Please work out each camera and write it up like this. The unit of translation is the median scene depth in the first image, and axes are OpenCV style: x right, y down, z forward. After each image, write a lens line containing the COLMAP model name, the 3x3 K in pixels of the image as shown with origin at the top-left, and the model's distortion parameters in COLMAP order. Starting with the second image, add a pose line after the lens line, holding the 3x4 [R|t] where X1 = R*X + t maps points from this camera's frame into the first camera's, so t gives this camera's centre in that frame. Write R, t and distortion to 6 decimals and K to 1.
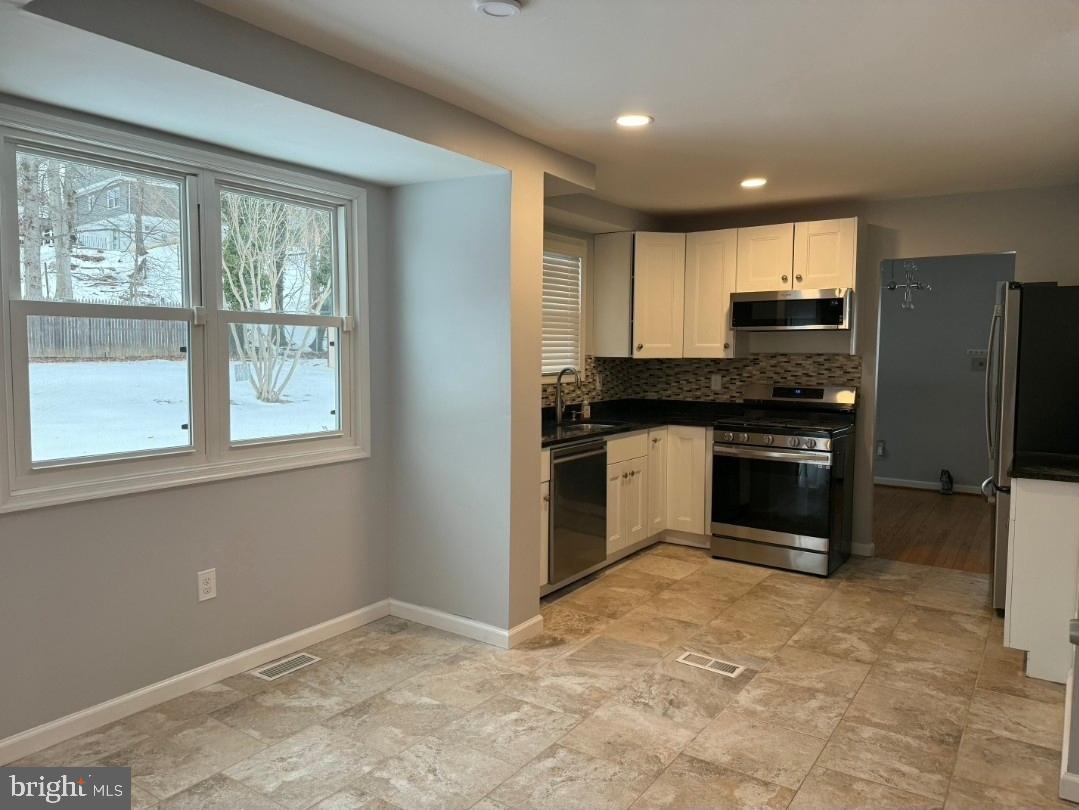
lens RADIAL K [[767.2, 0, 509.6], [0, 767.2, 400.7], [0, 0, 1]] dist [-0.004988, -0.014095]
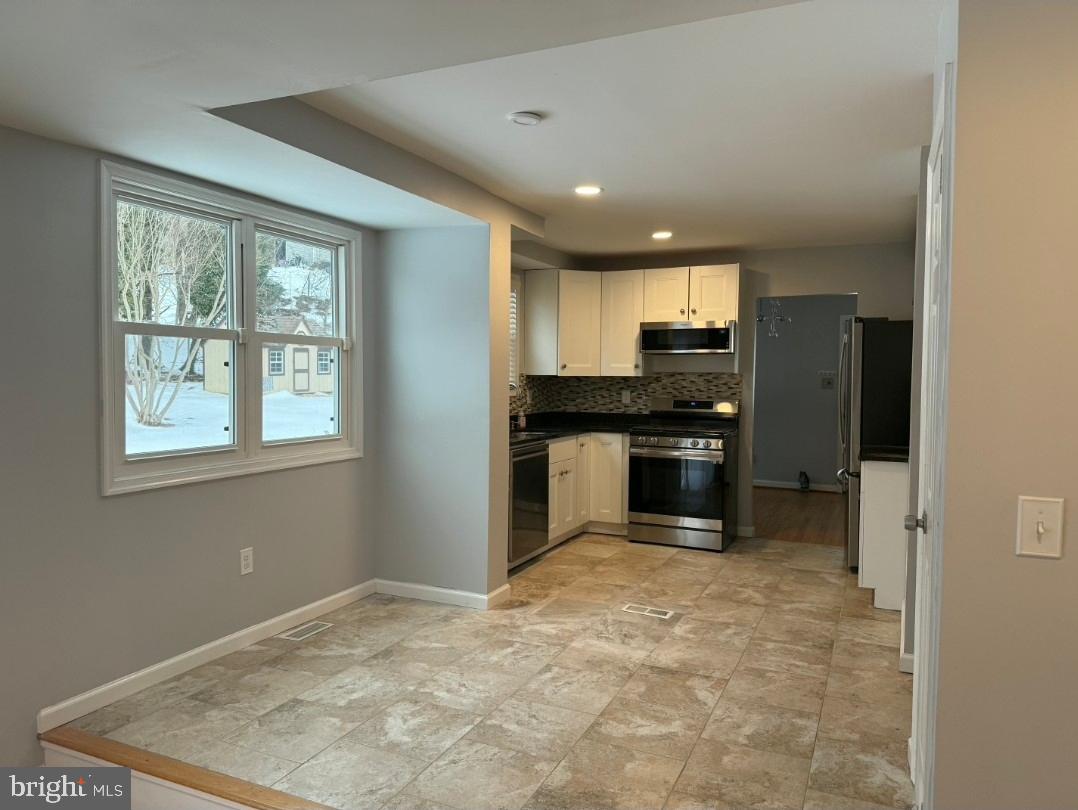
lens RADIAL K [[766.5, 0, 505.3], [0, 766.5, 402.5], [0, 0, 1]] dist [-0.004988, -0.014095]
pose [[0.986819, -0.003183, 0.161799, -0.155027], [0.008092, 0.999526, -0.029689, 0.026469], [-0.161628, 0.030607, 0.986377, -0.203180]]
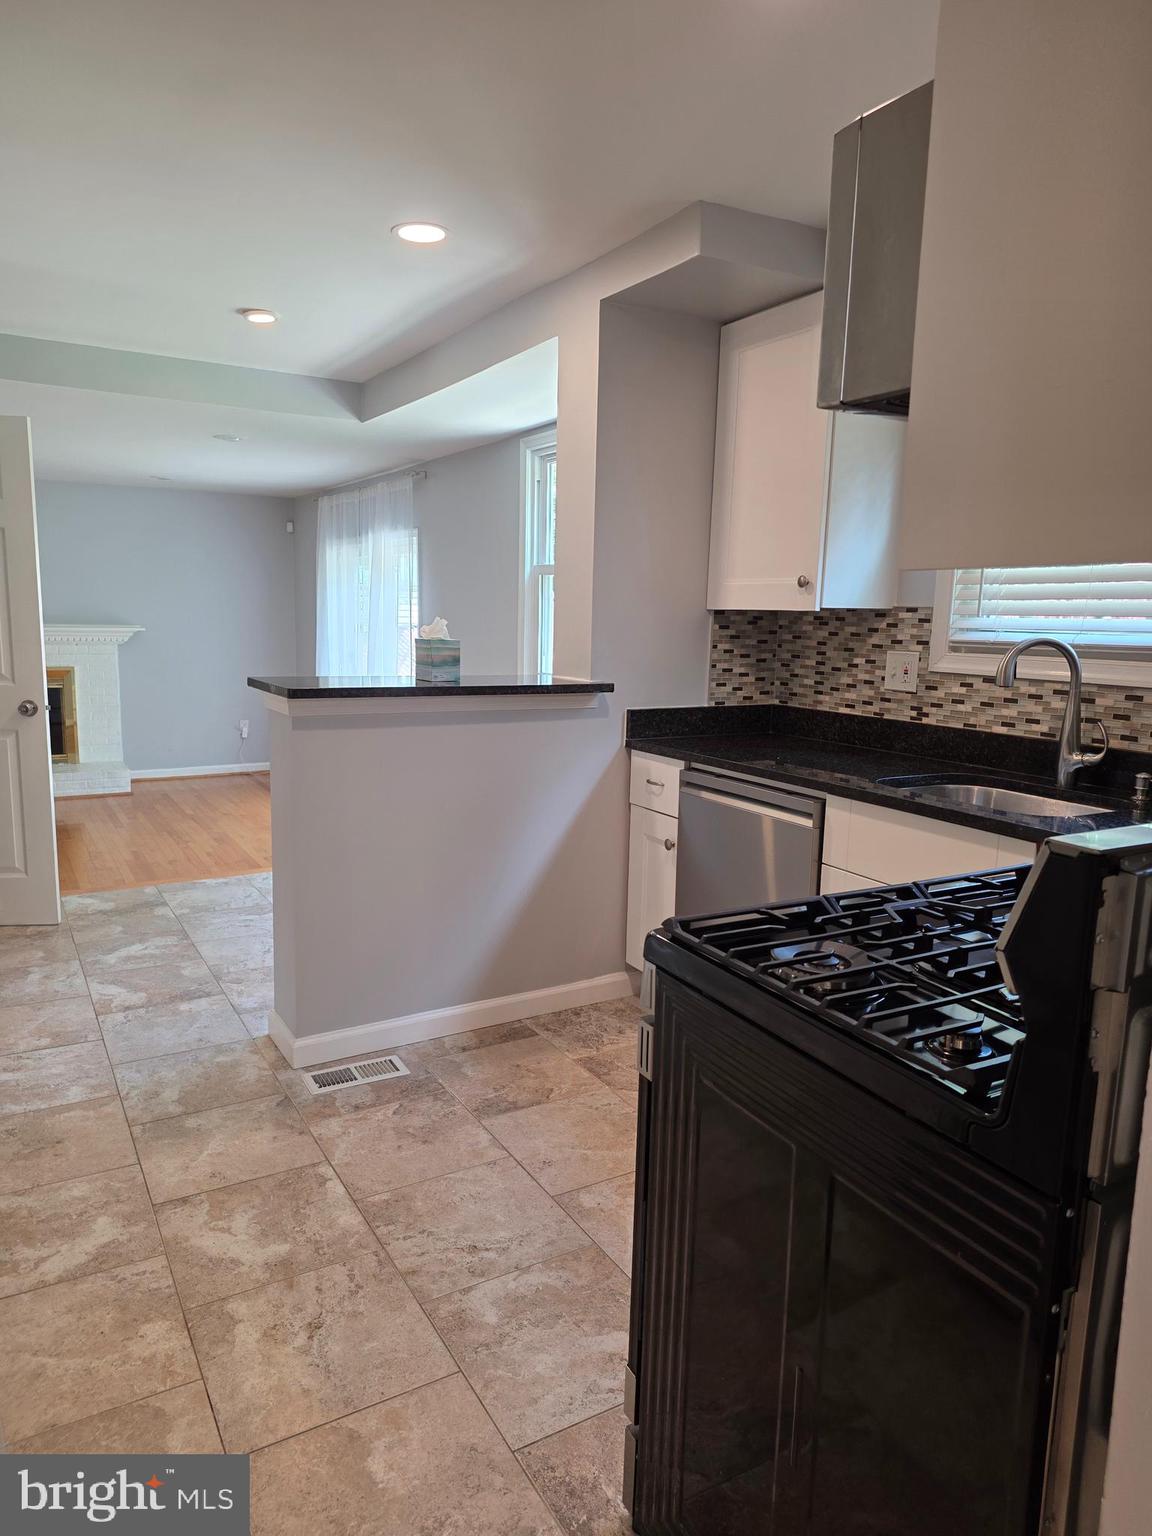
lens RADIAL K [[1021.2, 0, 566.8], [0, 1021.2, 772.8], [0, 0, 1]] dist [0.065497, -0.044567]
pose [[-0.416331, 0.134540, -0.899204, 0.805024], [-0.082993, 0.979239, 0.184941, -0.067227], [0.905417, 0.151624, -0.396522, 1.267538]]
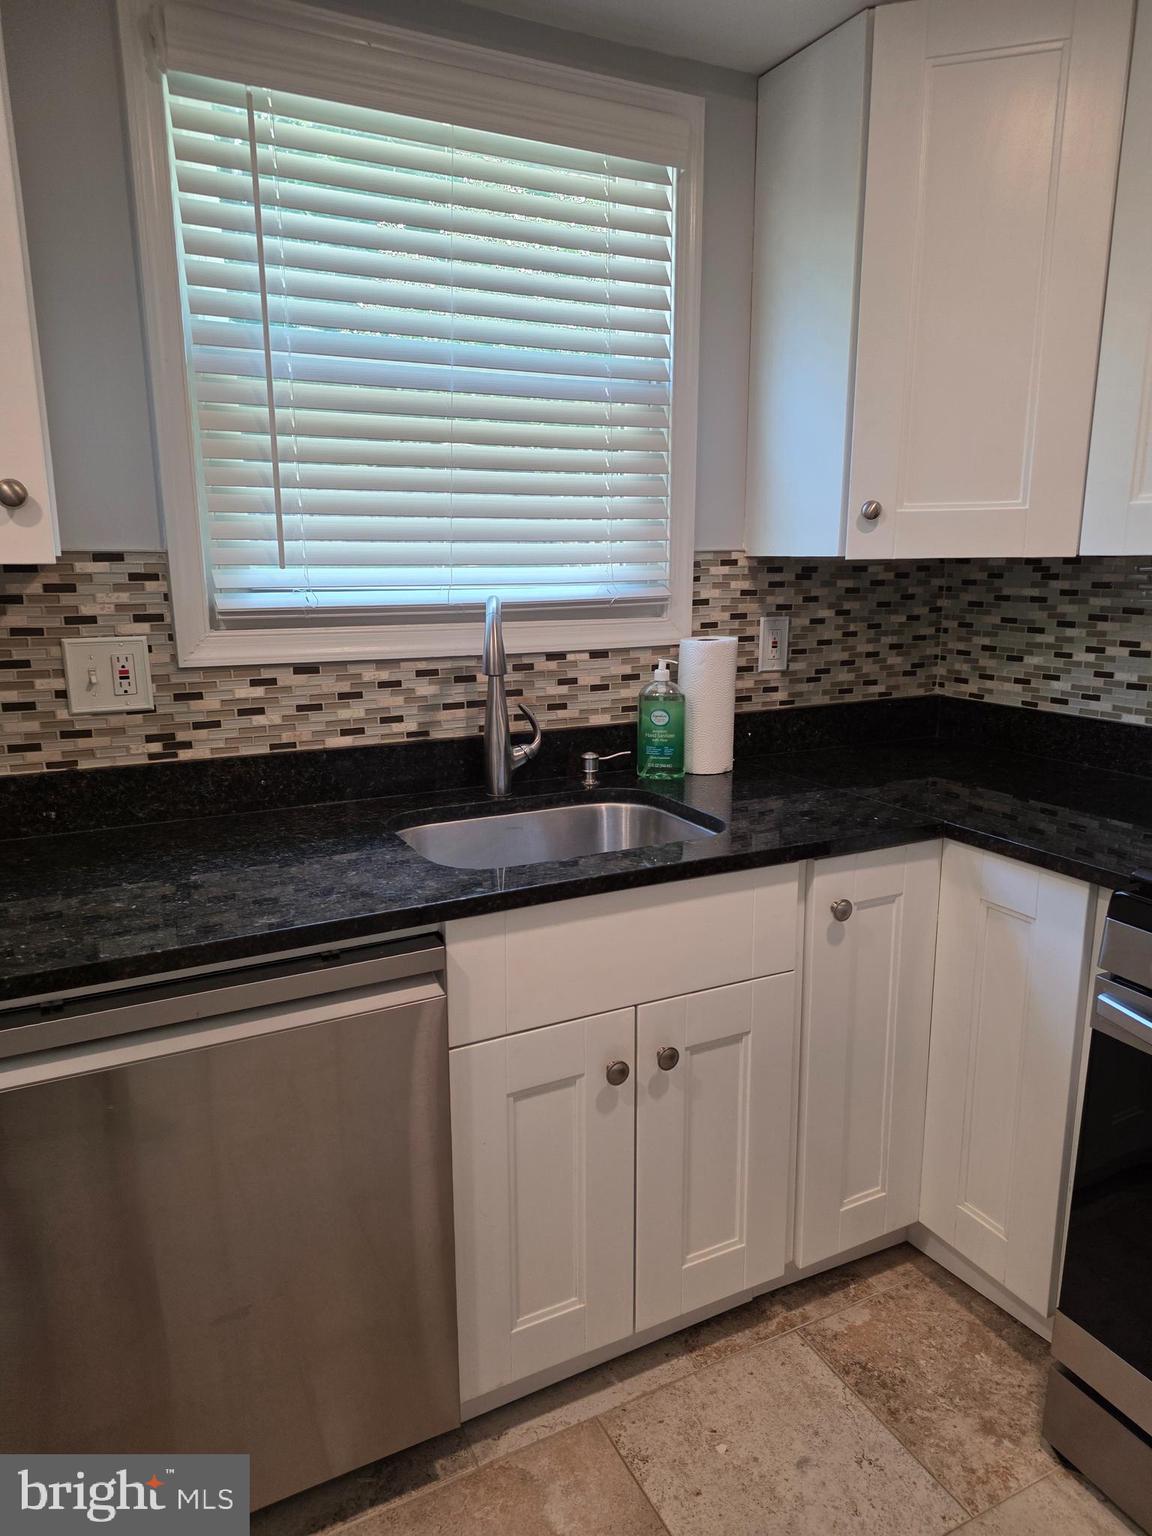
lens RADIAL K [[1021.2, 0, 584.8], [0, 1021.2, 776.9], [0, 0, 1]] dist [0.065497, -0.044567]
pose [[0.892937, 0.091276, -0.440831, 0.331306], [-0.025470, 0.987904, 0.152958, -0.046801], [0.449460, -0.125354, 0.884461, 0.884627]]
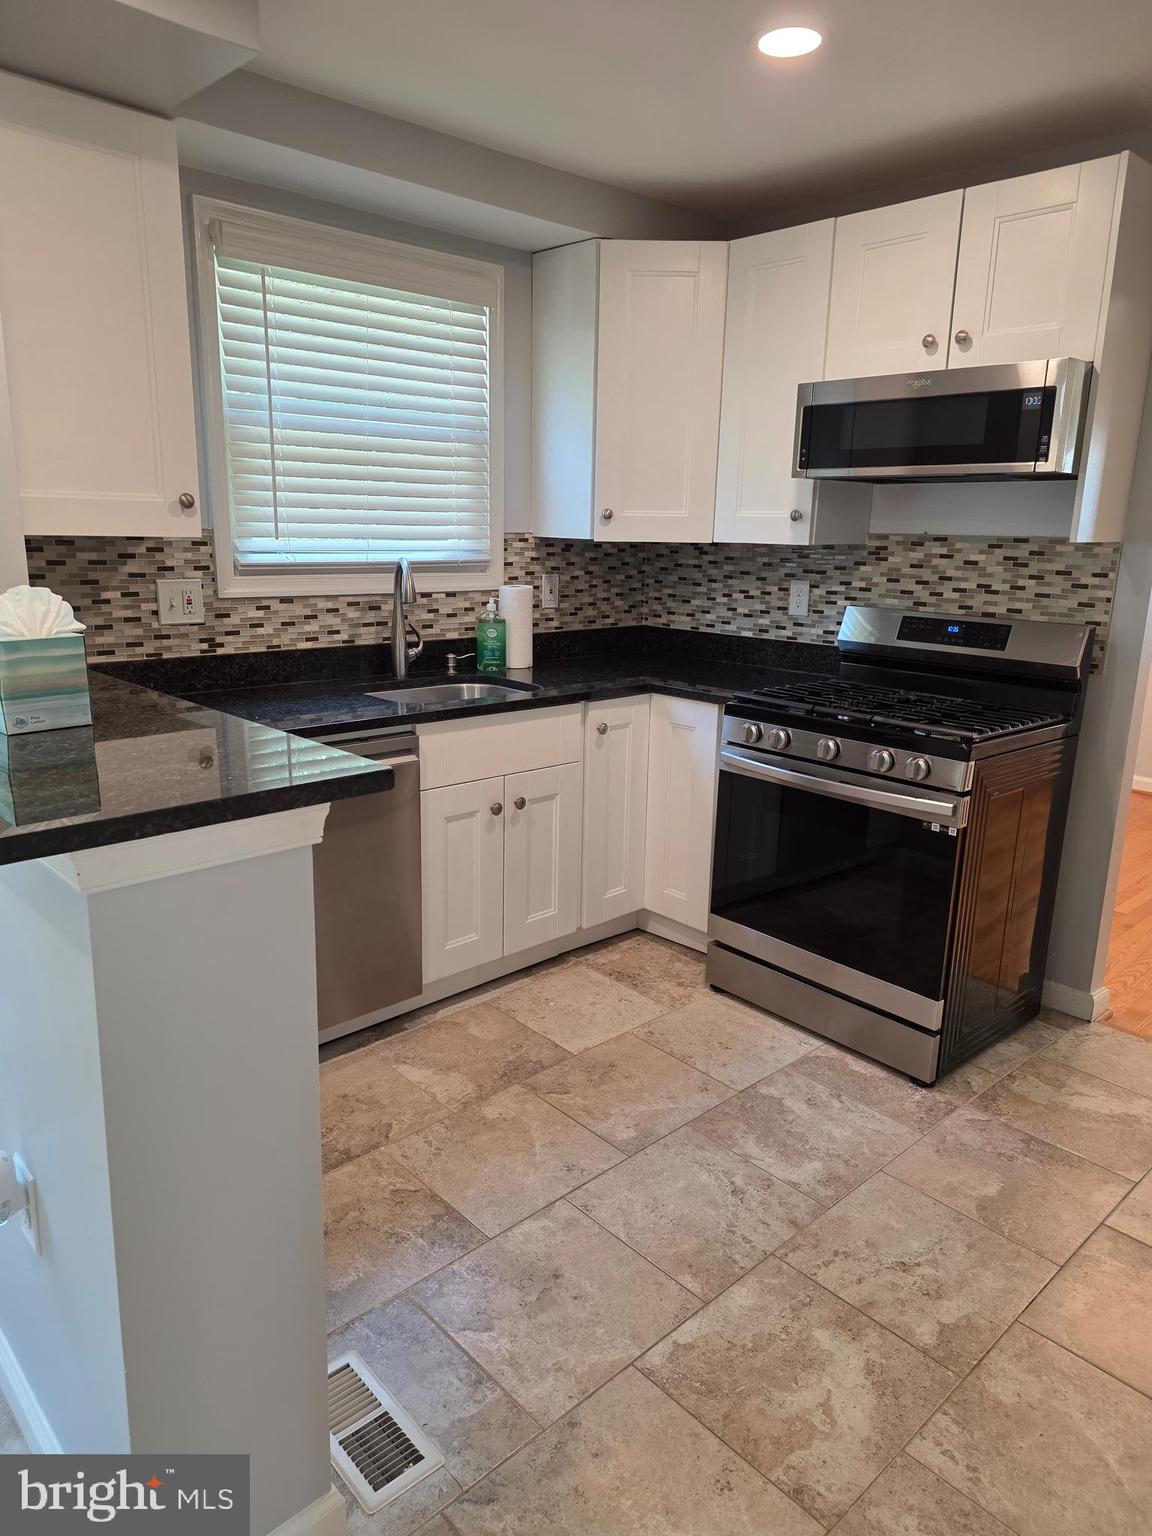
lens RADIAL K [[1021.2, 0, 578.5], [0, 1021.2, 770.6], [0, 0, 1]] dist [0.065497, -0.044567]
pose [[0.981120, 0.062670, -0.182966, 0.373009], [-0.031522, 0.985210, 0.168427, -0.032083], [0.190815, -0.159480, 0.968584, 0.524655]]
